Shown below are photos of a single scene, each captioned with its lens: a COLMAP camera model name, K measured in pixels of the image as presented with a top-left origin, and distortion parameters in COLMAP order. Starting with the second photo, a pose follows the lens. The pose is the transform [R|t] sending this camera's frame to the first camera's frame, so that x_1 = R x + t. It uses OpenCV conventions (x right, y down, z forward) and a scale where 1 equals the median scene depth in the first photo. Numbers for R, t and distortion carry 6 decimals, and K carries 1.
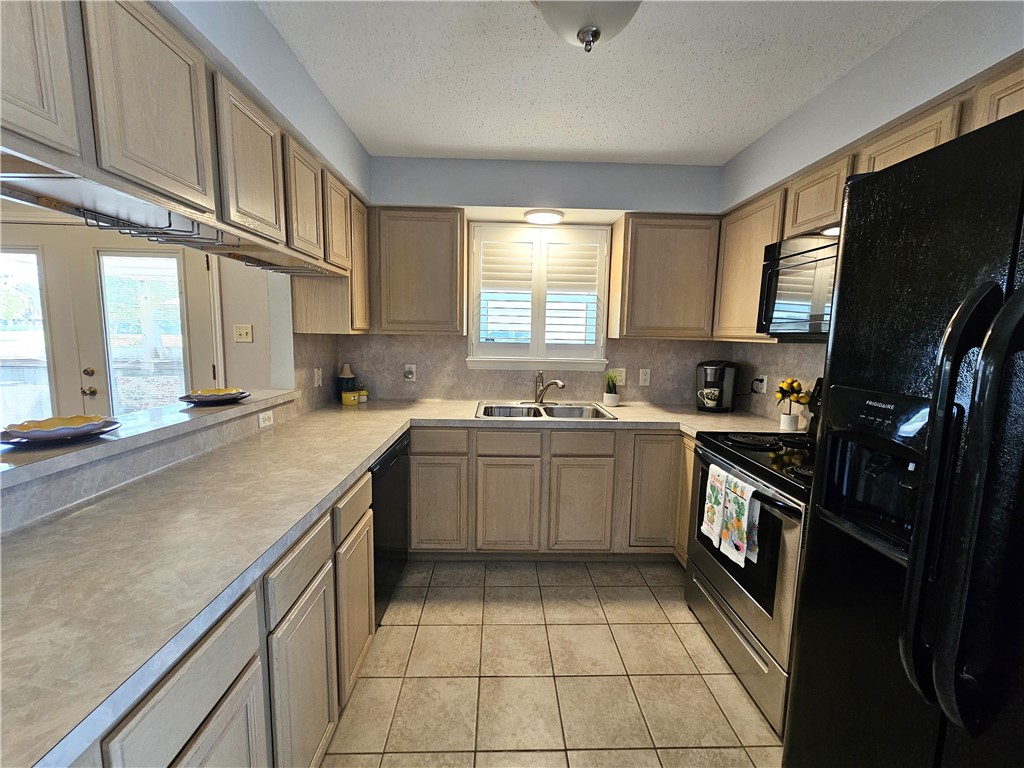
lens RADIAL K [[418.3, 0, 513.5], [0, 418.3, 385.3], [0, 0, 1]] dist [-0.000785, -0.000179]
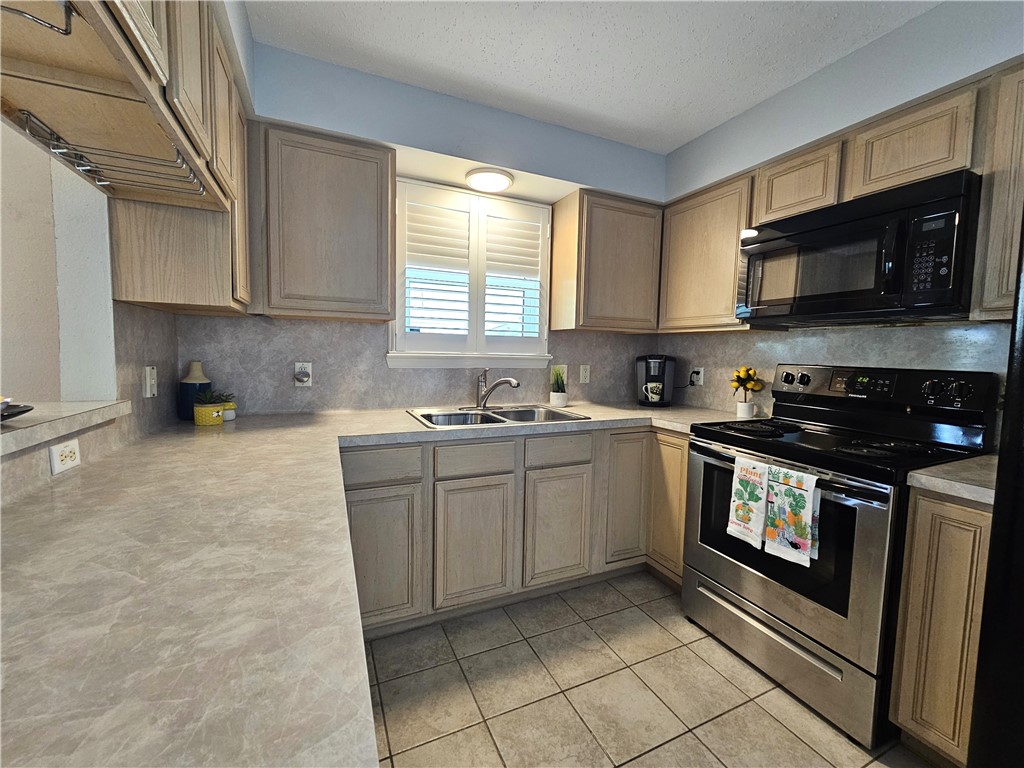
lens RADIAL K [[418.3, 0, 512.7], [0, 418.3, 383.8], [0, 0, 1]] dist [-0.000785, -0.000179]
pose [[0.920363, -0.030490, 0.389874, -0.239181], [0.045624, 0.998520, -0.029614, 0.027288], [-0.388394, 0.045043, 0.920392, 0.261826]]
